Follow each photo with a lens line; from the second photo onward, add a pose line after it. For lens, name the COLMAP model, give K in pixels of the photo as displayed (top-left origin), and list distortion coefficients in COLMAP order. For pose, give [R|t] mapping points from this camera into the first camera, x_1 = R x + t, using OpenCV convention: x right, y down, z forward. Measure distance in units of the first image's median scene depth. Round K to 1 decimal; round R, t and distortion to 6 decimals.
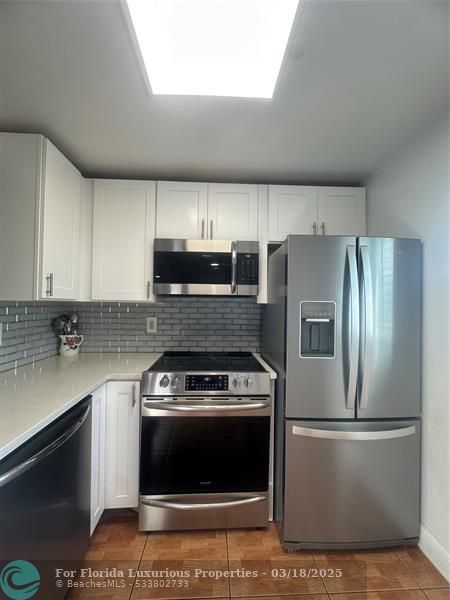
lens RADIAL K [[240.4, 0, 225.1], [0, 240.4, 300.2], [0, 0, 1]] dist [-0.004805, 0.001288]
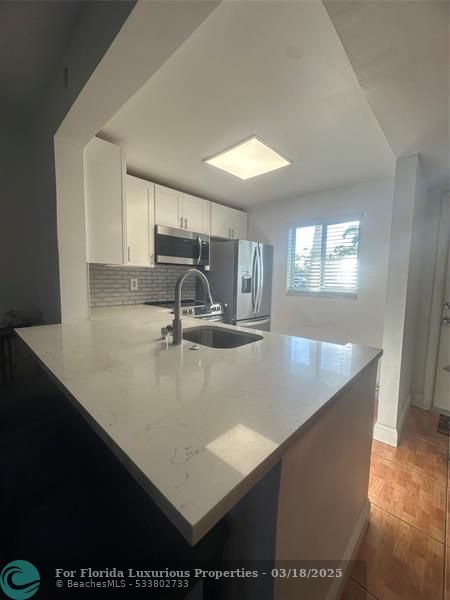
lens RADIAL K [[240.4, 0, 224.5], [0, 240.4, 300.3], [0, 0, 1]] dist [-0.004805, 0.001288]
pose [[0.726219, -0.063217, 0.684551, -1.111983], [-0.023226, 0.992938, 0.116336, 0.028516], [-0.687071, -0.100385, 0.719622, -0.444113]]
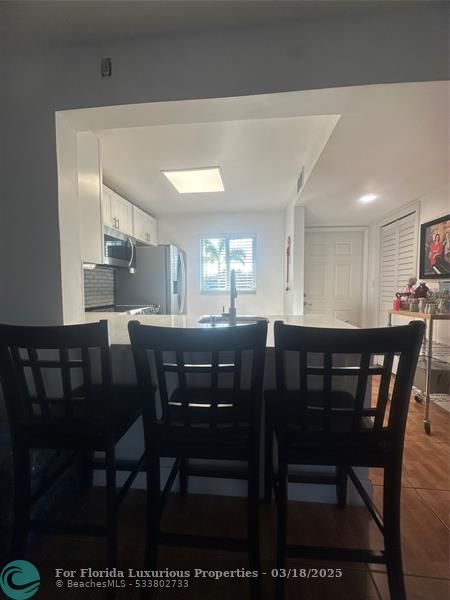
lens RADIAL K [[240.4, 0, 226.6], [0, 240.4, 296.1], [0, 0, 1]] dist [-0.004805, 0.001288]
pose [[0.142245, -0.061922, 0.987893, -1.667261], [-0.009432, 0.997911, 0.063908, 0.069312], [-0.989786, -0.018408, 0.141364, 0.080696]]
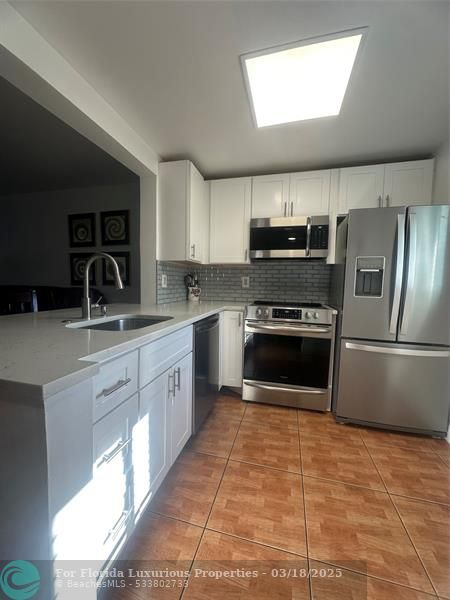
lens RADIAL K [[240.4, 0, 225.3], [0, 240.4, 300.5], [0, 0, 1]] dist [-0.004805, 0.001288]
pose [[0.954305, 0.028842, -0.297438, 0.002945], [-0.002636, 0.996105, 0.088132, 0.109905], [0.298822, -0.083320, 0.950665, -0.481226]]
